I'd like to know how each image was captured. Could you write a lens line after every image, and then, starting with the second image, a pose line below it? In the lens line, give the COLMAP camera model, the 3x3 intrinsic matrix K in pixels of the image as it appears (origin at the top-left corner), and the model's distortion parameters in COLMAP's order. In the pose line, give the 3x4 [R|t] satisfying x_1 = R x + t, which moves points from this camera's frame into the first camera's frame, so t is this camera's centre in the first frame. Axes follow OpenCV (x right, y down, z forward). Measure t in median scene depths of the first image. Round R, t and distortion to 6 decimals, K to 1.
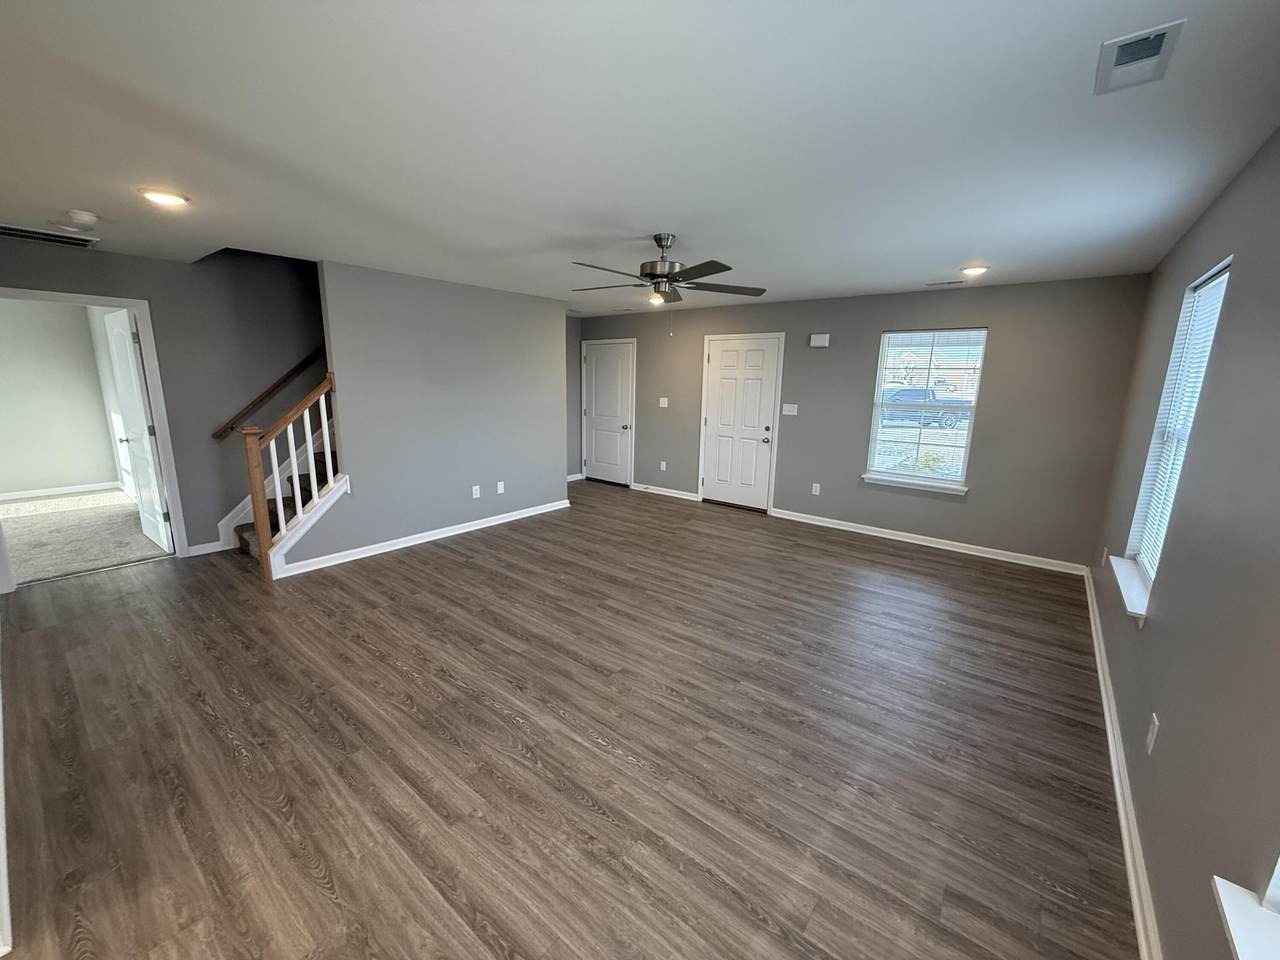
lens RADIAL K [[509.0, 0, 638.2], [0, 509.0, 478.3], [0, 0, 1]] dist [-0.001392, -0.000025]
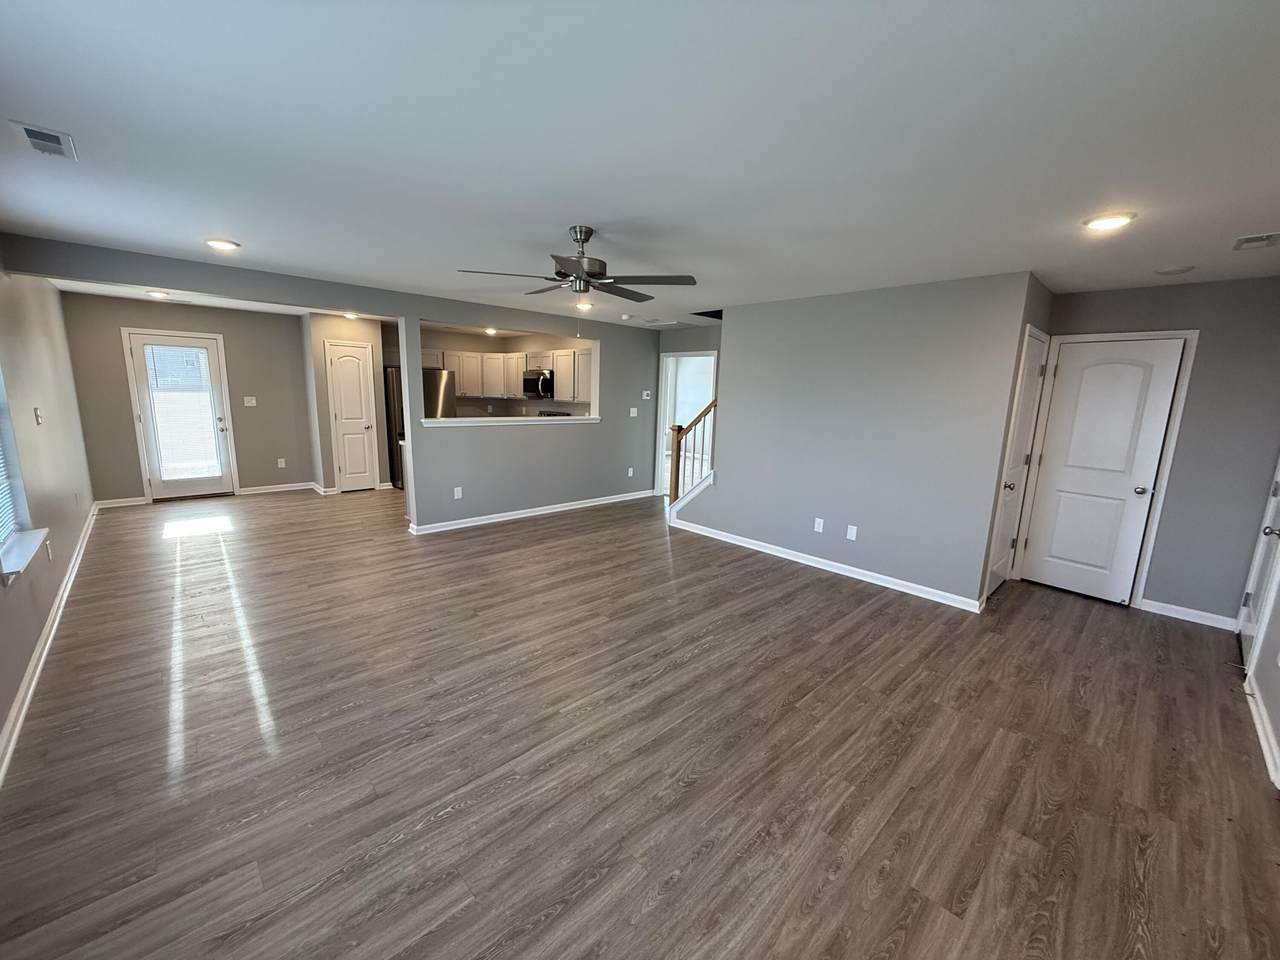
lens RADIAL K [[509.0, 0, 638.8], [0, 509.0, 483.0], [0, 0, 1]] dist [-0.001392, -0.000025]
pose [[-0.133335, 0.155036, -0.978870, 0.712166], [-0.225521, 0.957031, 0.182296, -0.165566], [0.965071, 0.245062, -0.092642, 0.926889]]
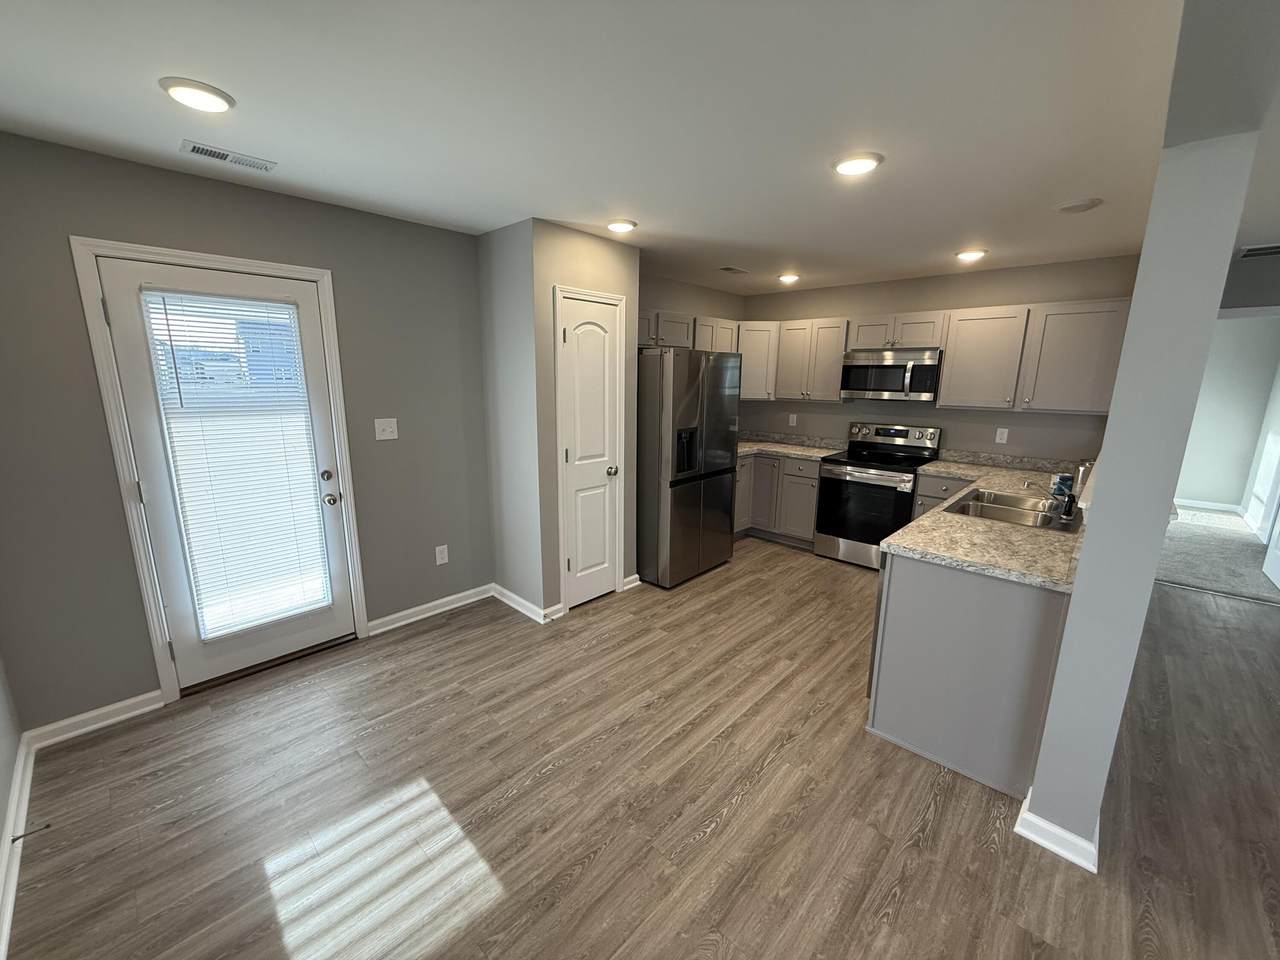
lens RADIAL K [[509.0, 0, 639.4], [0, 509.0, 482.1], [0, 0, 1]] dist [-0.001392, -0.000025]
pose [[-0.082852, 0.190021, -0.978278, -4.194997], [-0.211548, 0.955927, 0.203596, 0.953290], [0.973850, 0.223821, -0.039002, -5.493886]]
